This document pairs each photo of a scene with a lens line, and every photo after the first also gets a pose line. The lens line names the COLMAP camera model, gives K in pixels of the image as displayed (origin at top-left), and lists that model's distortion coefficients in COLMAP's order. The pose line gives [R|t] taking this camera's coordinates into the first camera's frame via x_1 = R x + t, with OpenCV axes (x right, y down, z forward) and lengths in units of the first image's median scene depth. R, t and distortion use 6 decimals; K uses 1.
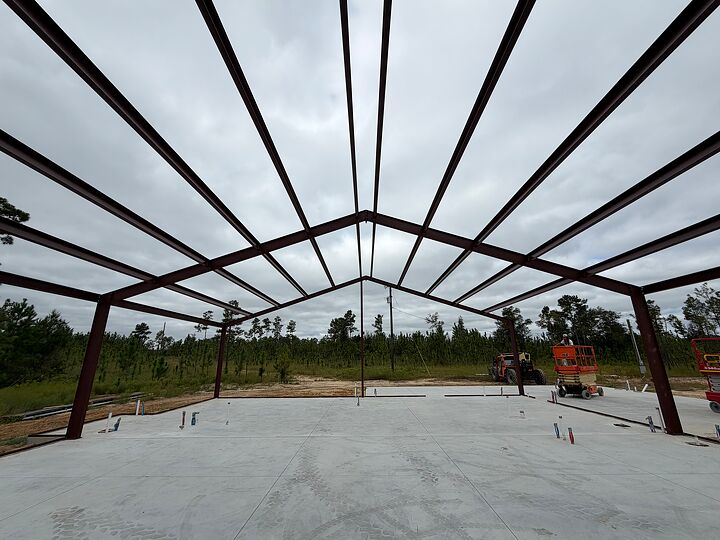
lens RADIAL K [[292.5, 0, 359.1], [0, 292.5, 274.1], [0, 0, 1]] dist [-0.001113, -0.000086]
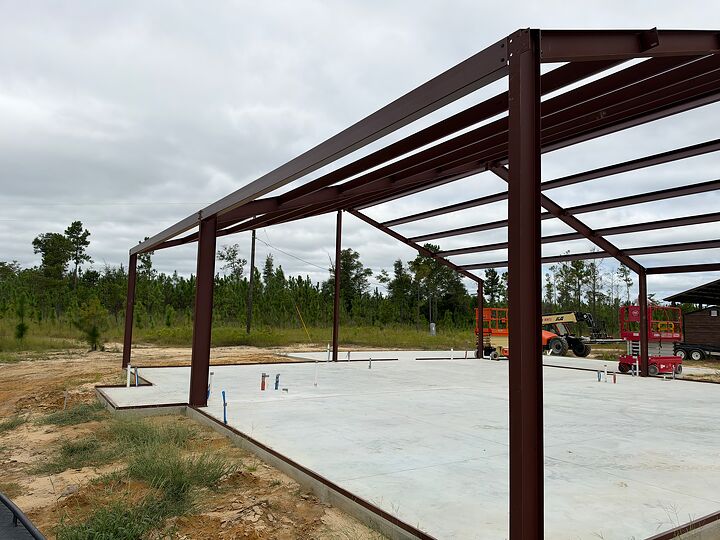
lens RADIAL K [[512.6, 0, 360.1], [0, 512.6, 270.8], [0, 0, 1]] dist [-0.004133, -0.002603]
pose [[0.818594, 0.081972, 0.568493, -0.347944], [-0.186992, 0.973877, 0.128831, -0.000817], [-0.543082, -0.211764, 0.812538, -0.043844]]
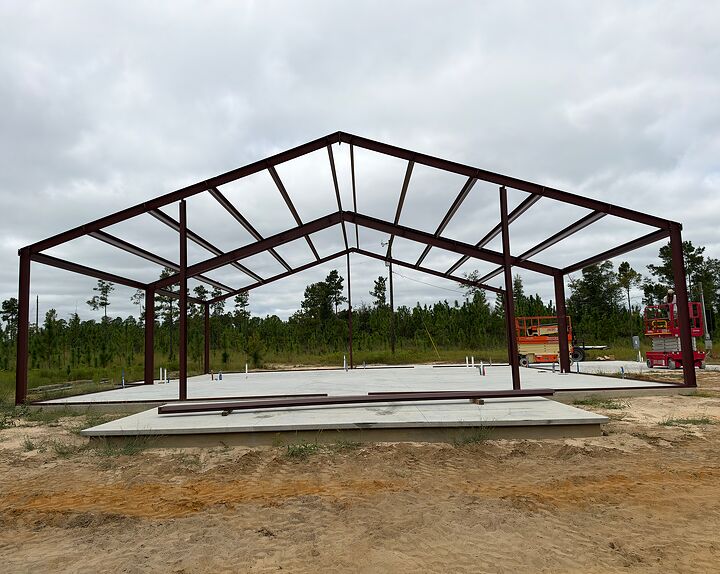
lens RADIAL K [[545.9, 0, 359.0], [0, 545.9, 285.9], [0, 0, 1]] dist [0.049750, 0.000637]
pose [[0.999676, -0.020736, 0.014785, 0.008416], [0.018043, 0.986382, 0.163477, -0.086741], [-0.017974, -0.163157, 0.986436, -0.408849]]
